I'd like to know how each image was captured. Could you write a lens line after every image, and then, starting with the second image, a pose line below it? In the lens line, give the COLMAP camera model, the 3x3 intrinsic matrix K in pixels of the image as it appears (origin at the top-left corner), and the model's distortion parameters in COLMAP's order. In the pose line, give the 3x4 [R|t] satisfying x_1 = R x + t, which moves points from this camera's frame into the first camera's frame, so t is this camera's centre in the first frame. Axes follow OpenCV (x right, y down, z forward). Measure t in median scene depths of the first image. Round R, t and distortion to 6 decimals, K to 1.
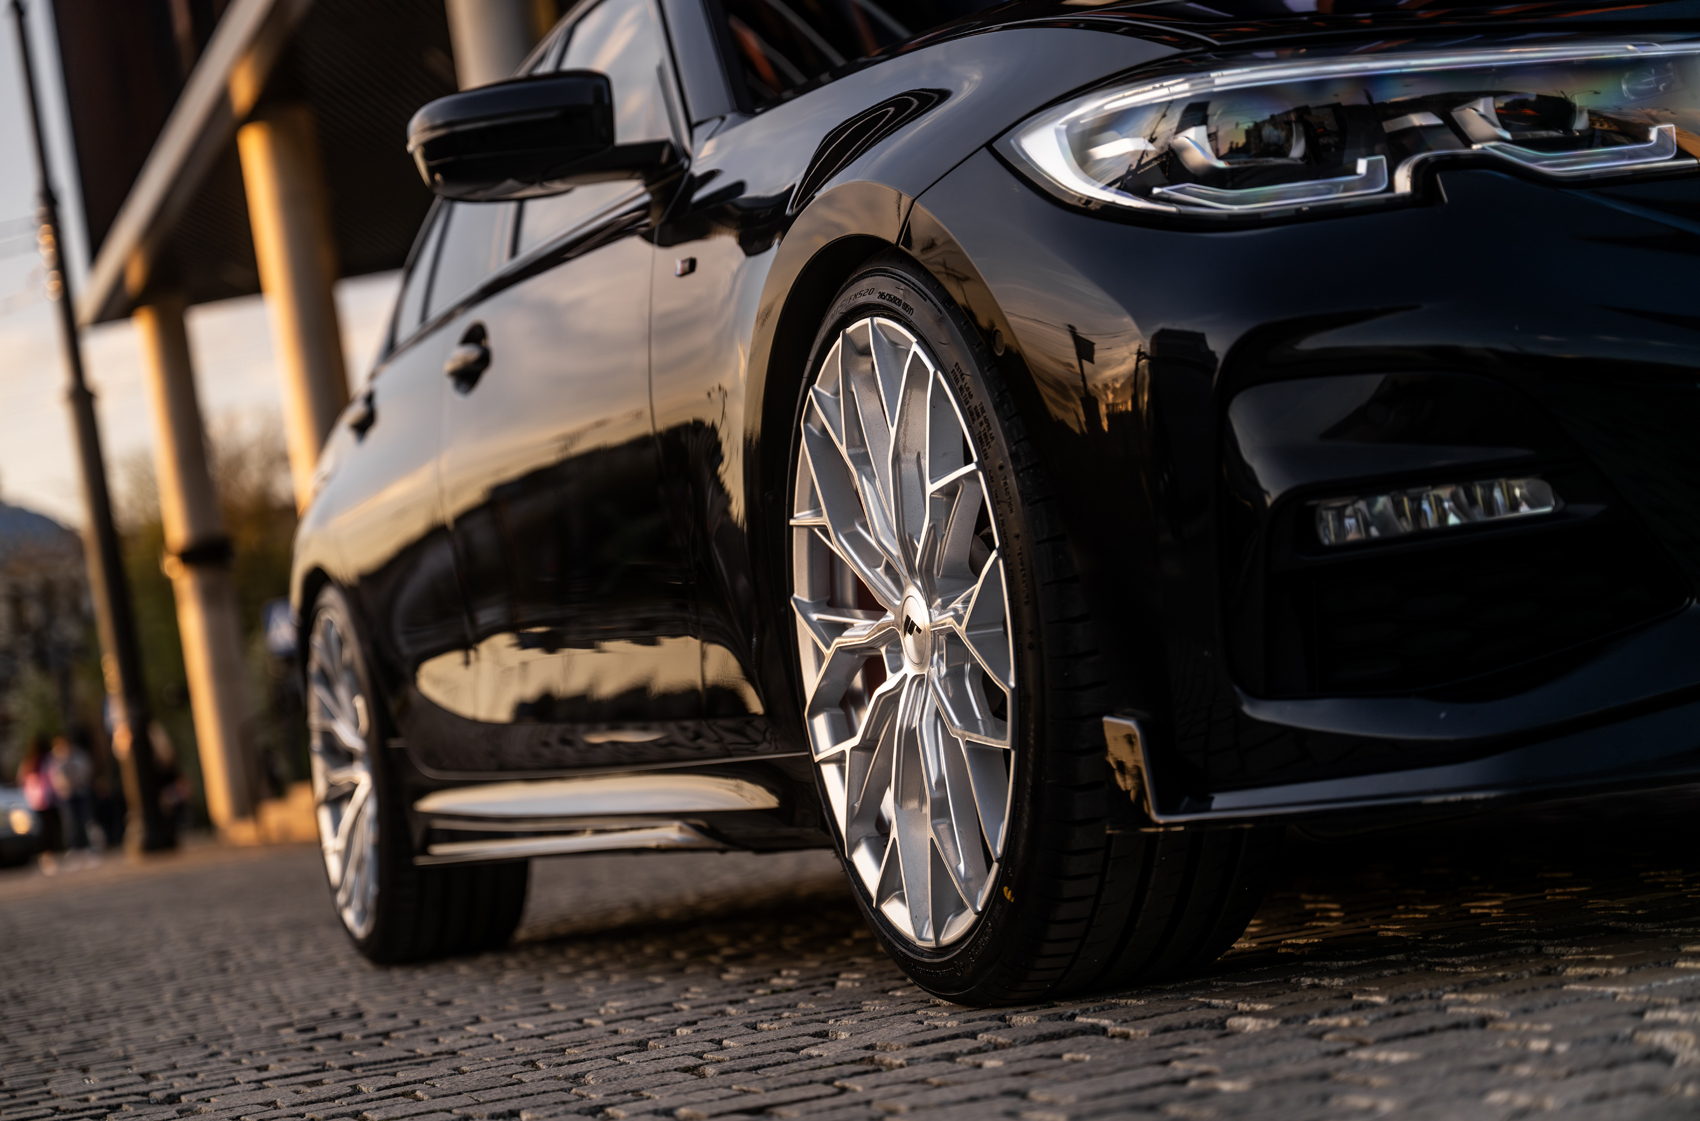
lens RADIAL K [[3415.8, 0, 852.2], [0, 3415.8, 559.3], [0, 0, 1]] dist [-0.004994, 0.000000]
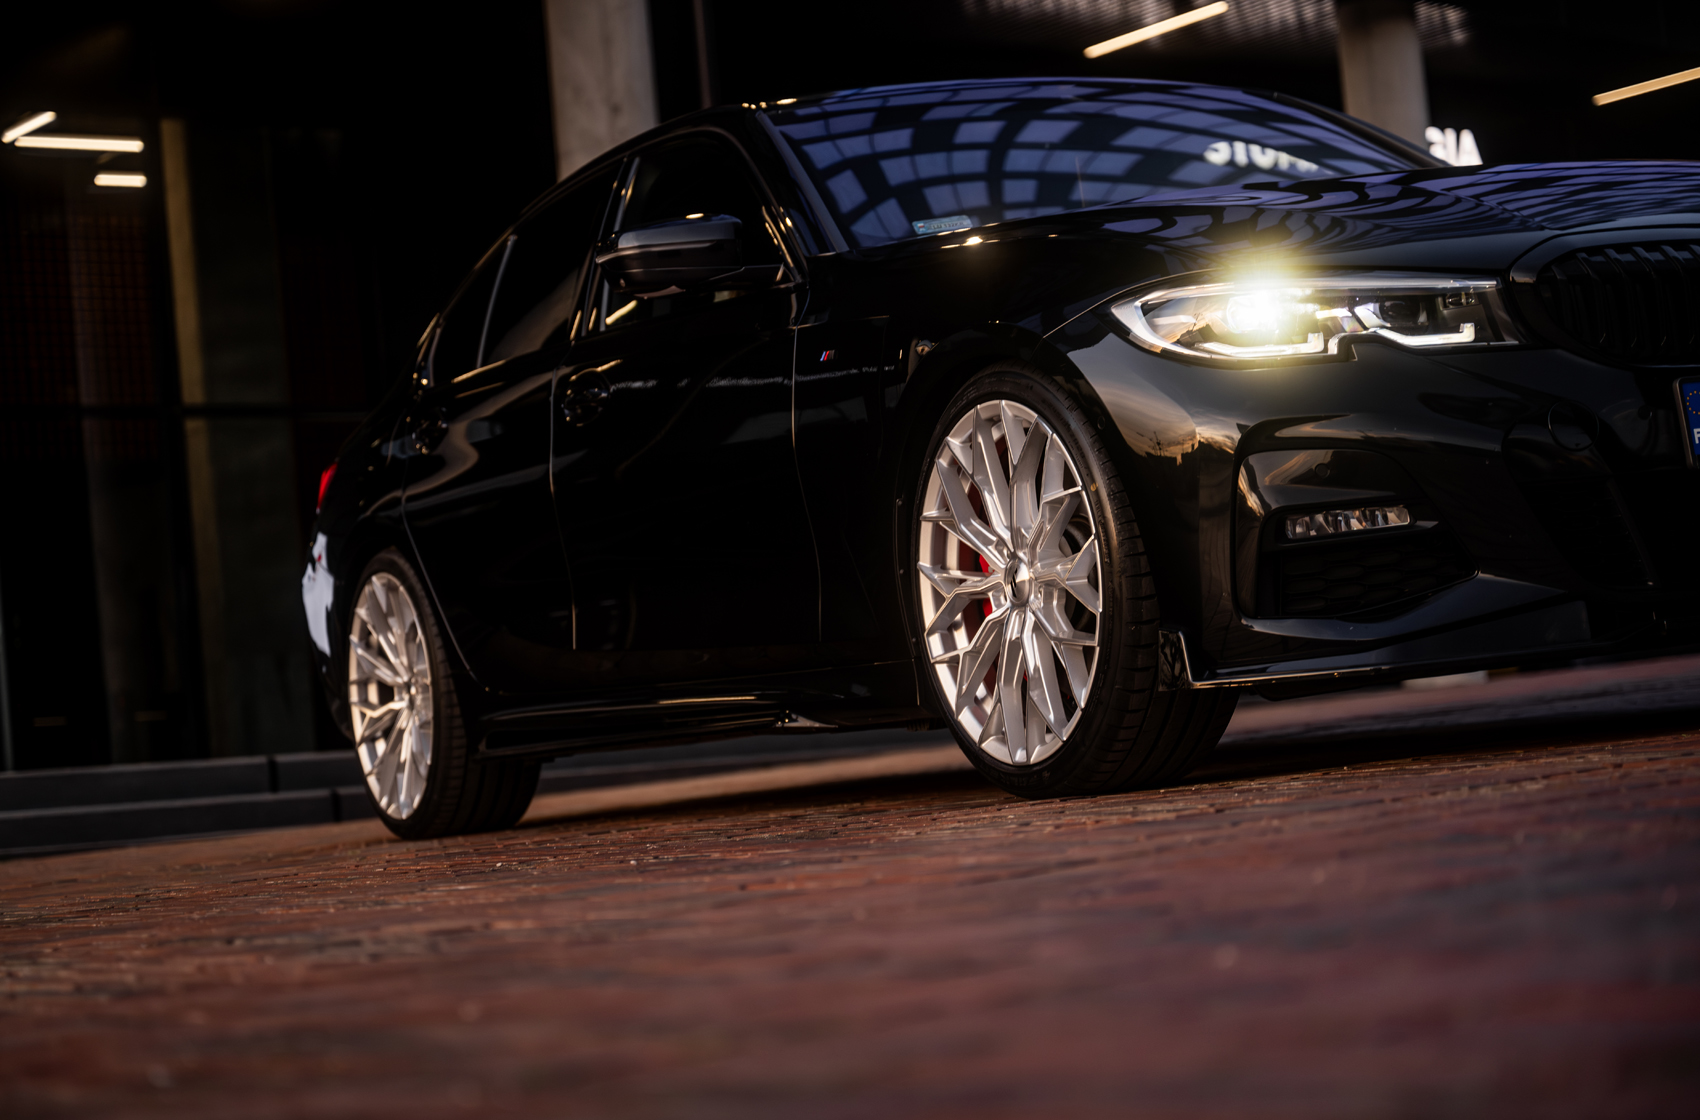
lens RADIAL K [[3415.8, 0, 857.0], [0, 3415.8, 557.4], [0, 0, 1]] dist [-0.004994, 0.000000]
pose [[0.990424, 0.033076, 0.134037, -0.328424], [-0.032098, 0.999440, -0.009446, 0.029947], [-0.134274, 0.005053, 0.990931, -0.787537]]
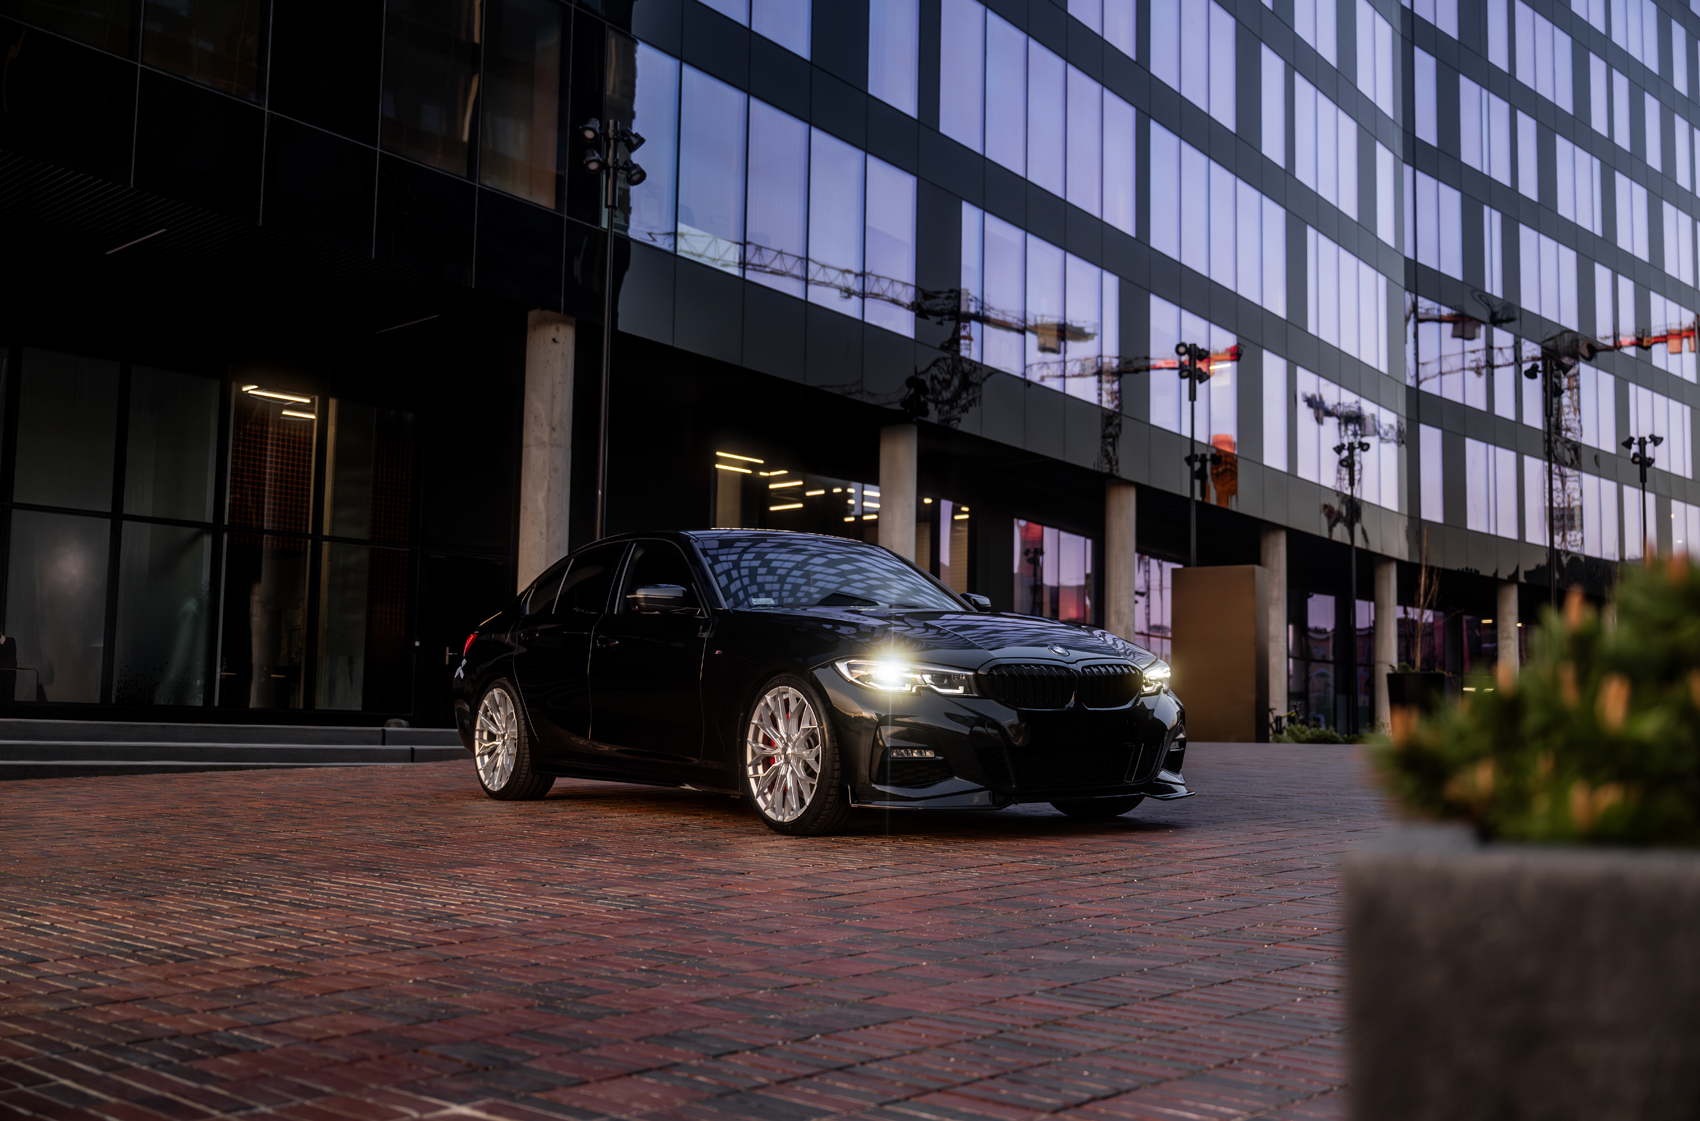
lens RADIAL K [[1669.8, 0, 851.4], [0, 1669.8, 558.8], [0, 0, 1]] dist [-0.013680, 0.000000]
pose [[0.949922, 0.160369, 0.268196, -0.619620], [-0.147772, 0.986773, -0.066652, -0.116636], [-0.275338, 0.023682, 0.961056, -1.381277]]
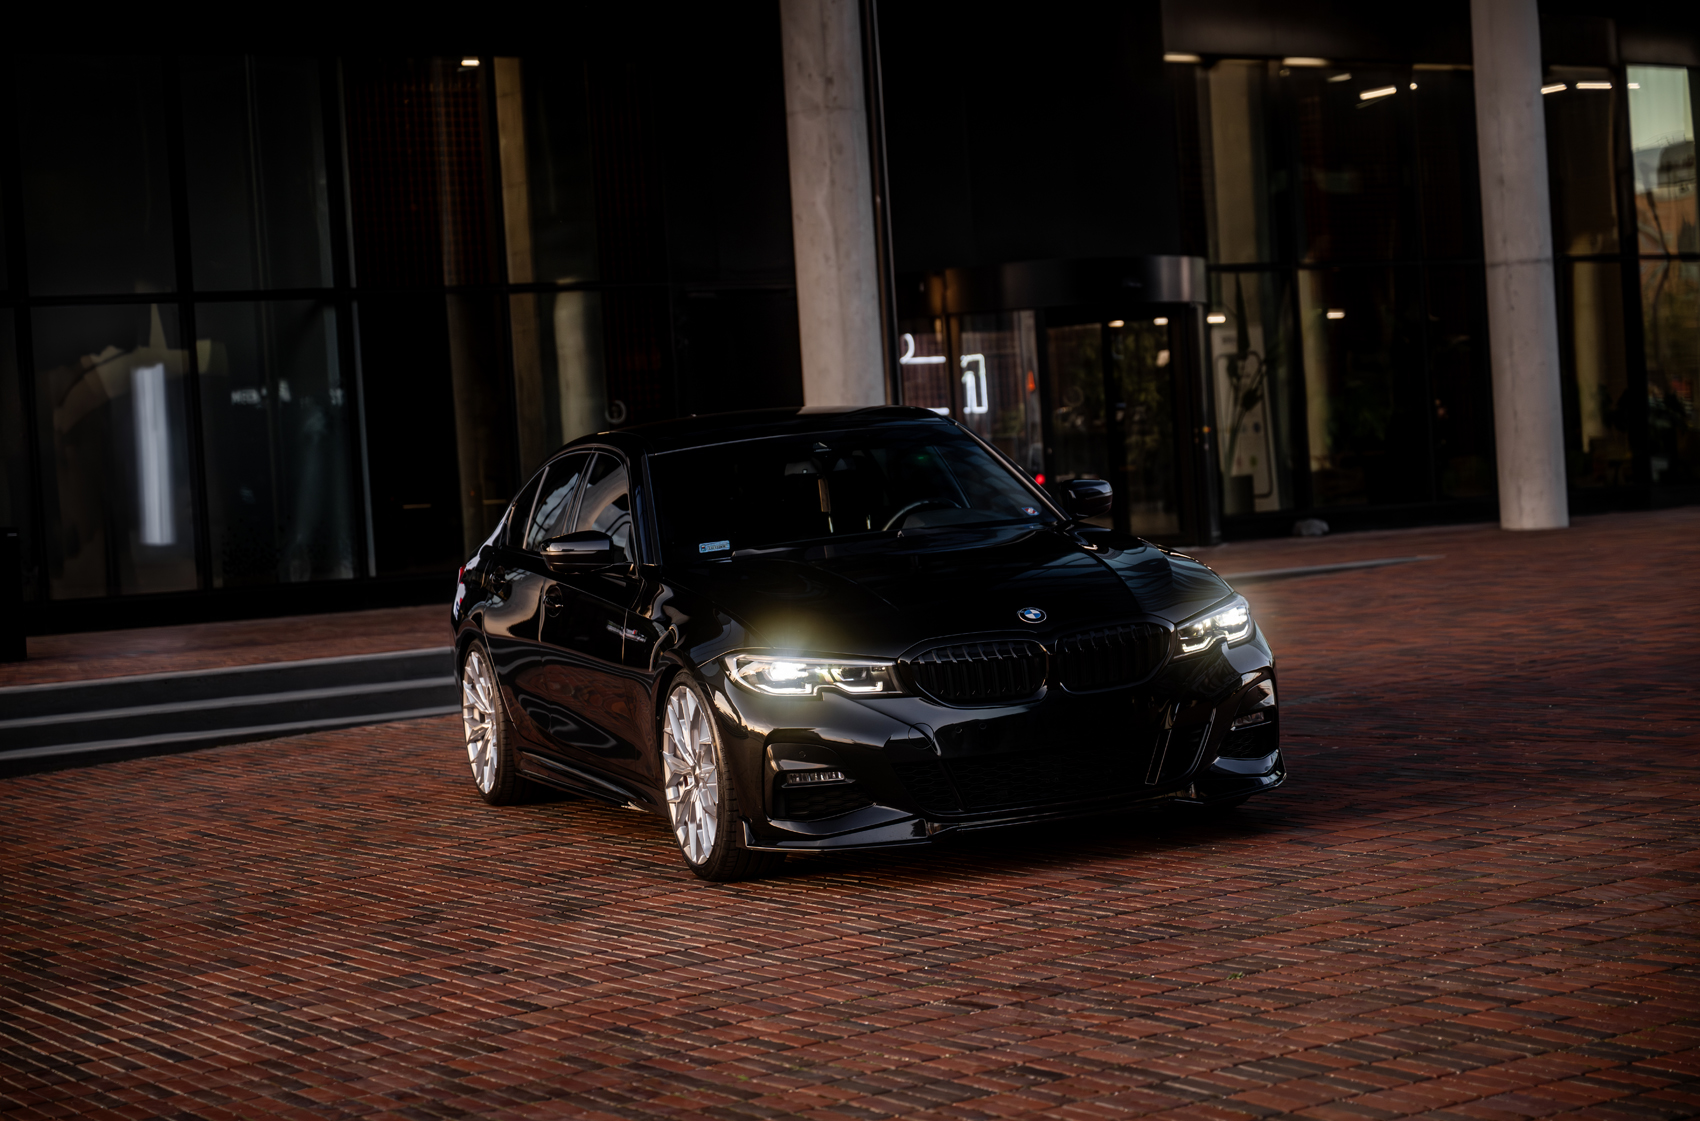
lens RADIAL K [[3068.6, 0, 854.0], [0, 3068.6, 555.2], [0, 0, 1]] dist [-0.013740, 0.000000]
pose [[0.998288, 0.050196, 0.030018, 0.084021], [-0.052615, 0.994896, 0.086101, -0.546434], [-0.025543, -0.087533, 0.995834, -2.415205]]
